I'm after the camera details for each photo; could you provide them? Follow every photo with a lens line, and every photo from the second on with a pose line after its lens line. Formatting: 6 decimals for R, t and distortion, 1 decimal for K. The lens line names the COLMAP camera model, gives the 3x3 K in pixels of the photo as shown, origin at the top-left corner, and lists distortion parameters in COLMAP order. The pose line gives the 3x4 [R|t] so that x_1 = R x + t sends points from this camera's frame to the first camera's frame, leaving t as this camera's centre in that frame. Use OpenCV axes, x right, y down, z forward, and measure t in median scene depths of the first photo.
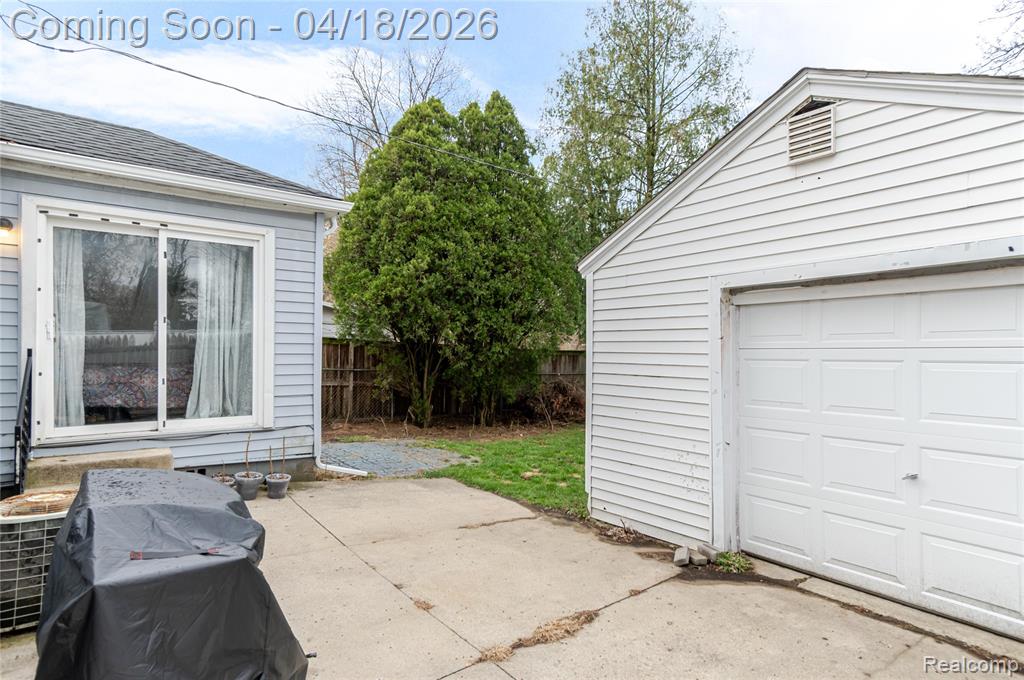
lens RADIAL K [[566.4, 0, 512.5], [0, 566.4, 336.6], [0, 0, 1]] dist [0.000134, 0.001579]
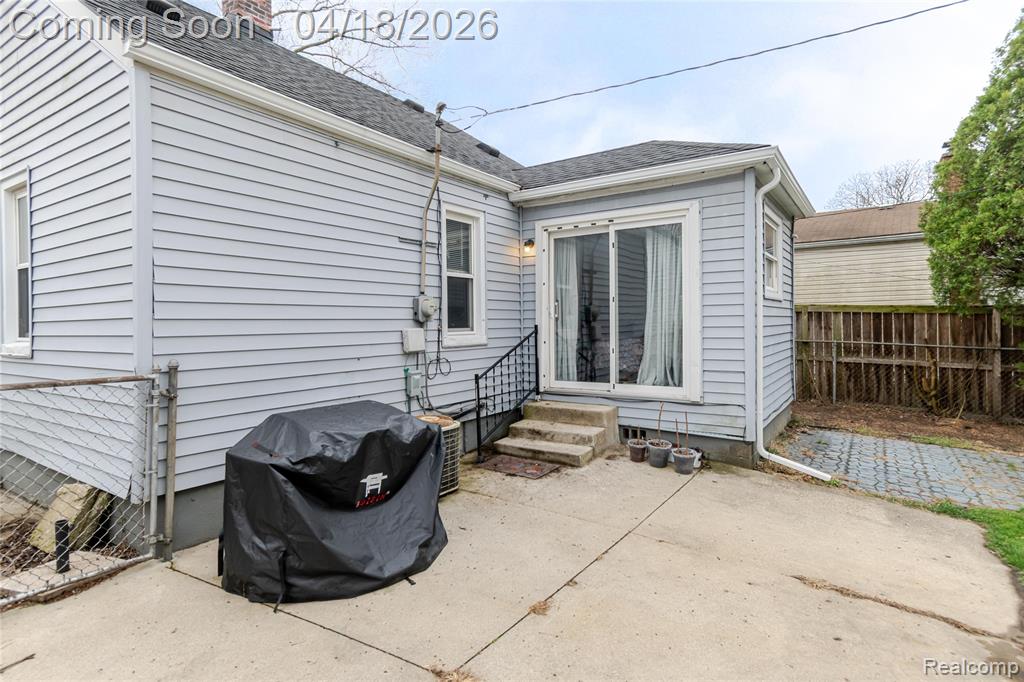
lens RADIAL K [[540.9, 0, 513.3], [0, 540.9, 320.3], [0, 0, 1]] dist [0.000918, 0.018675]
pose [[0.312334, -0.019791, -0.949766, 0.379770], [0.035231, 0.999337, -0.009238, 0.015991], [0.949319, -0.030576, 0.312824, 0.411612]]
